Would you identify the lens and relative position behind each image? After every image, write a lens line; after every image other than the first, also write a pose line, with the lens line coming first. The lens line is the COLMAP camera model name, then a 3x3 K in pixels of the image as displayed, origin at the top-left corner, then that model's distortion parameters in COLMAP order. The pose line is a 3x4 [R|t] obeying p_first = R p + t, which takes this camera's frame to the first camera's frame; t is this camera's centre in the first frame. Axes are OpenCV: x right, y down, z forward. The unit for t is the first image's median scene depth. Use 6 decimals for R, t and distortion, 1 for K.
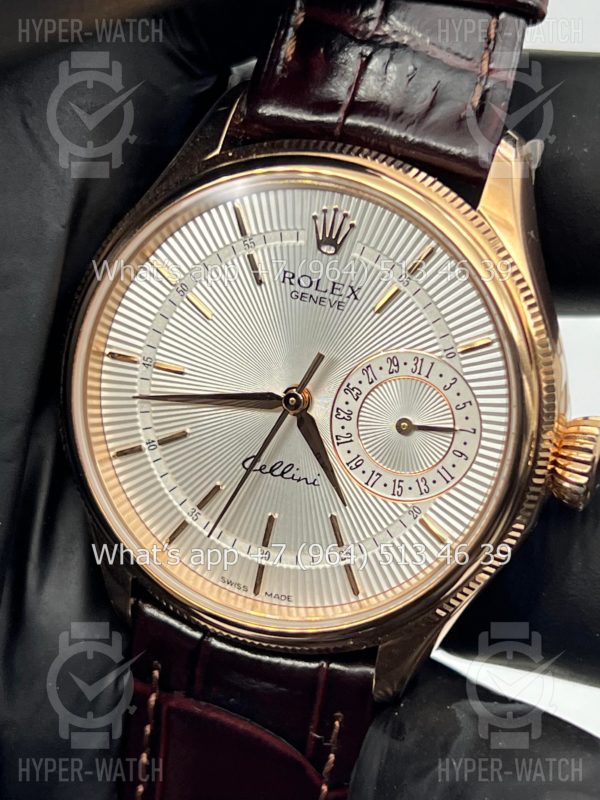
lens RADIAL K [[1918.7, 0, 300.6], [0, 1918.7, 399.6], [0, 0, 1]] dist [0.220038, 0.000000]
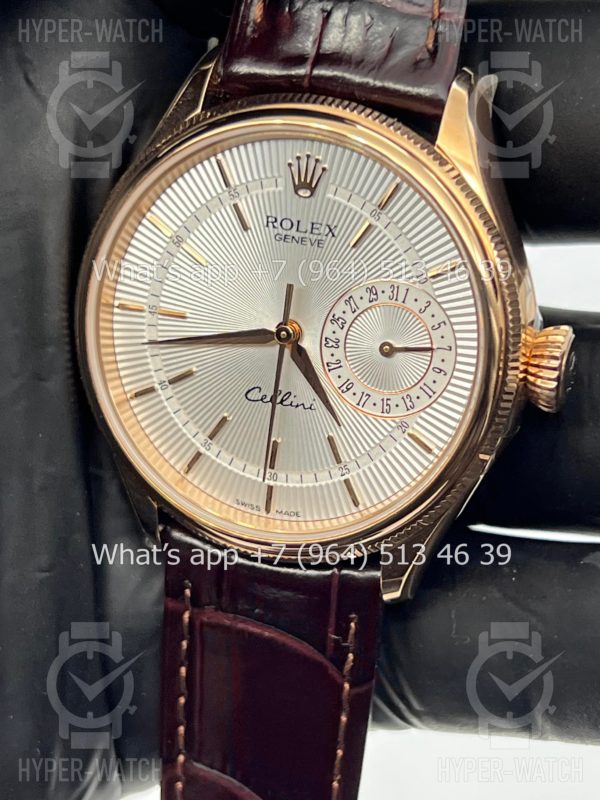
lens RADIAL K [[1918.7, 0, 302.0], [0, 1918.7, 402.8], [0, 0, 1]] dist [0.220038, 0.000000]
pose [[0.994698, -0.078530, -0.066398, 0.075337], [0.080691, 0.996272, 0.030526, 0.006953], [0.063753, -0.035722, 0.997326, -0.092090]]
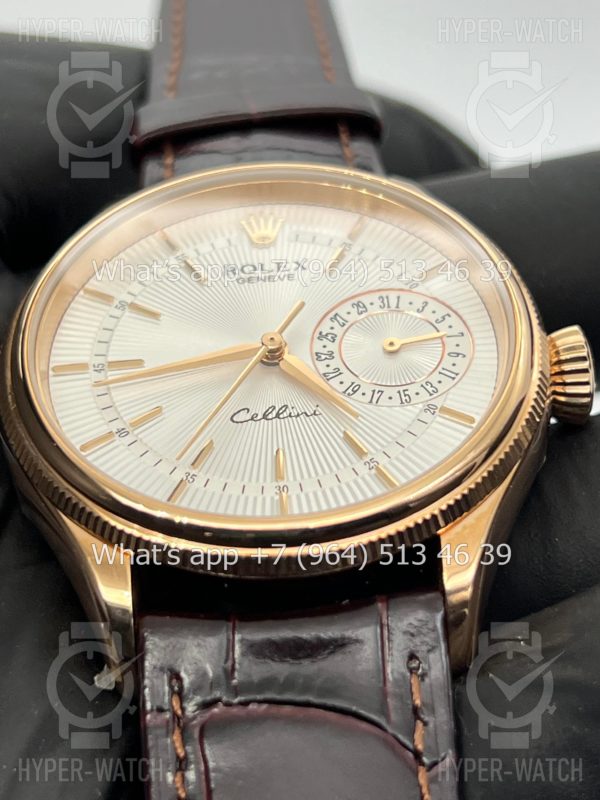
lens RADIAL K [[1918.7, 0, 296.3], [0, 1918.7, 399.2], [0, 0, 1]] dist [0.220038, 0.000000]
pose [[0.938111, -0.044846, 0.343418, -0.315310], [0.290658, 0.641127, -0.710263, 0.686948], [-0.188322, 0.766123, 0.614484, 0.439494]]
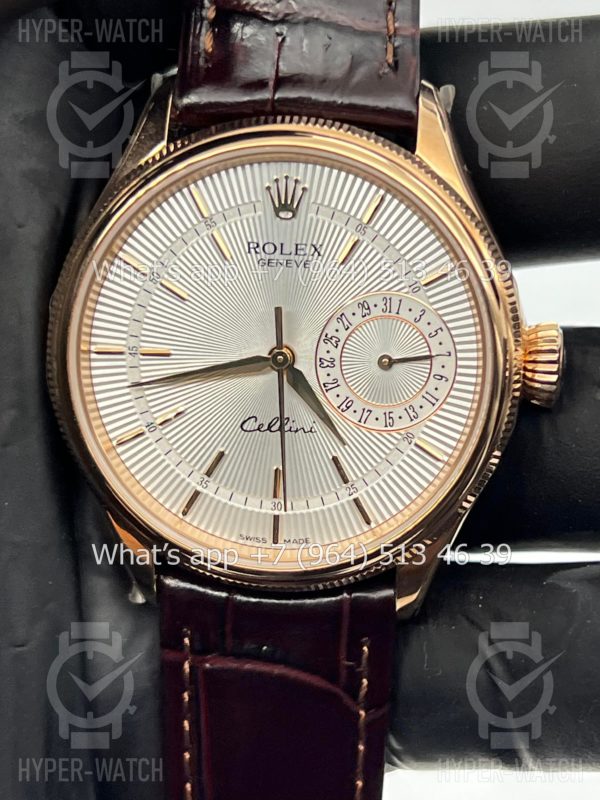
lens RADIAL K [[1918.7, 0, 300.0], [0, 1918.7, 406.1], [0, 0, 1]] dist [0.220038, 0.000000]
pose [[0.970274, -0.189331, 0.150736, -0.160315], [0.191493, 0.981494, 0.000178, 0.028648], [-0.147980, 0.028692, 0.988574, -0.068704]]
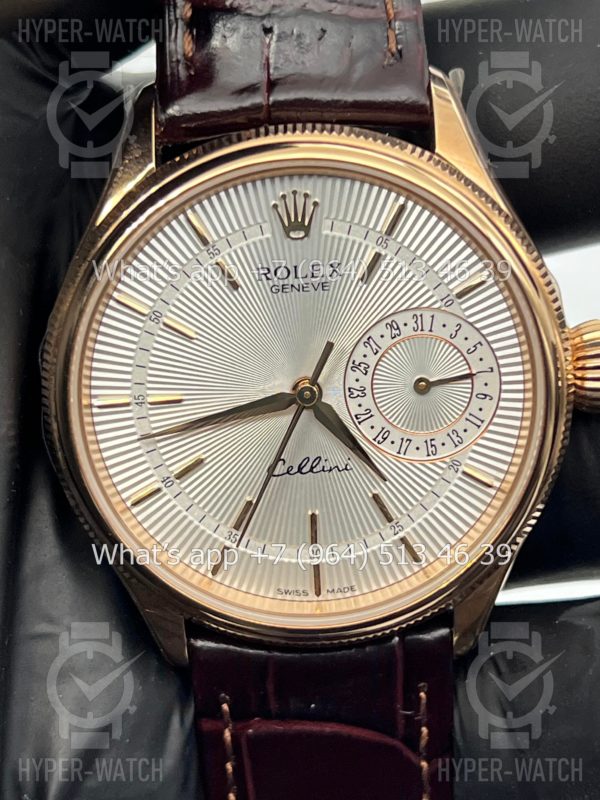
lens RADIAL K [[1918.7, 0, 298.5], [0, 1918.7, 394.5], [0, 0, 1]] dist [0.220038, 0.000000]
pose [[0.933734, -0.294151, 0.204001, -0.204826], [0.286756, 0.955755, 0.065600, -0.063780], [-0.214271, -0.002754, 0.976770, 0.052770]]
